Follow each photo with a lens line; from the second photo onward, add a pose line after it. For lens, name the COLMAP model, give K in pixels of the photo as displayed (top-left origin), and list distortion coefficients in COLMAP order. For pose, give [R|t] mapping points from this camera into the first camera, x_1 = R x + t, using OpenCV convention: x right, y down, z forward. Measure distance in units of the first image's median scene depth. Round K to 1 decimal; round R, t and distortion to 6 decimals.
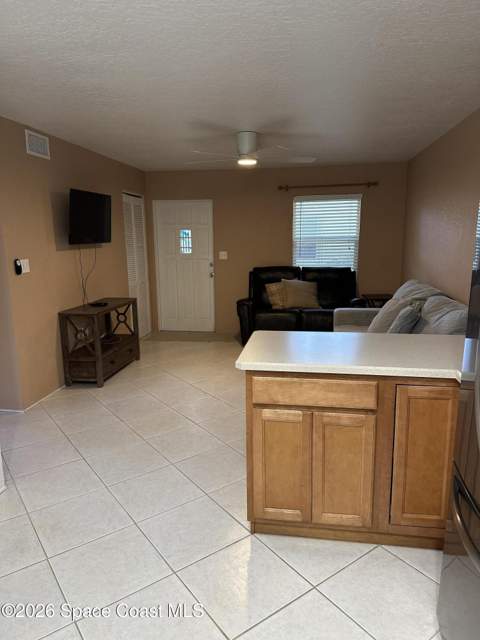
lens RADIAL K [[451.3, 0, 243.3], [0, 451.3, 325.4], [0, 0, 1]] dist [0.060510, -0.024470]
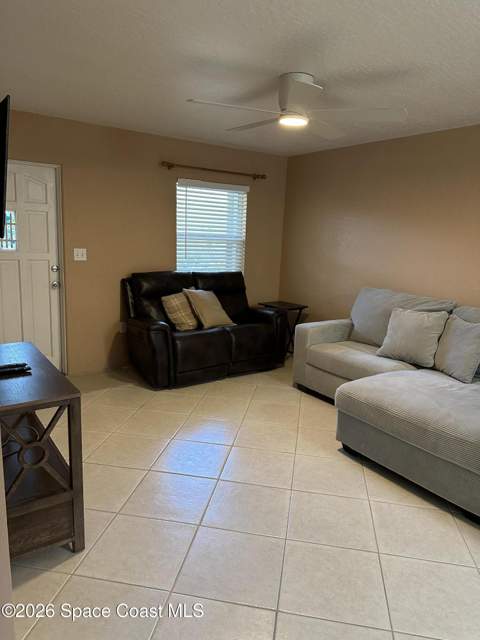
lens RADIAL K [[451.3, 0, 253.3], [0, 451.3, 323.1], [0, 0, 1]] dist [0.060510, -0.024470]
pose [[0.718748, -0.093191, 0.688996, -0.352420], [0.085261, 0.995311, 0.045679, -0.071878], [-0.690023, 0.025913, 0.723324, 0.388159]]
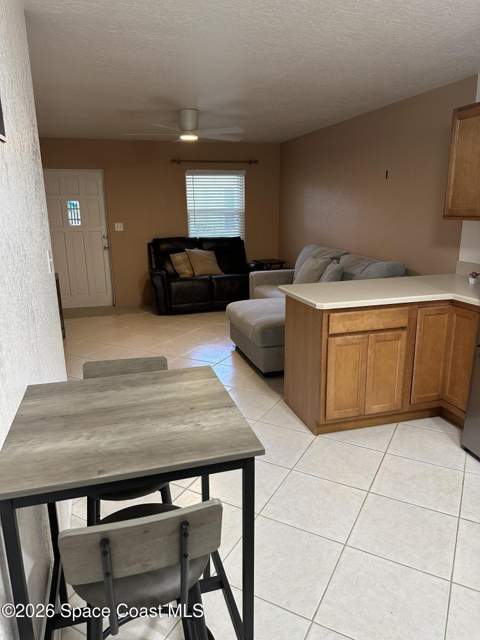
lens RADIAL K [[451.3, 0, 246.2], [0, 451.3, 325.3], [0, 0, 1]] dist [0.060510, -0.024470]
pose [[0.902139, -0.107147, 0.417929, -0.252388], [0.083735, 0.993735, 0.074019, 0.009533], [-0.423242, -0.031780, 0.905459, -0.032963]]
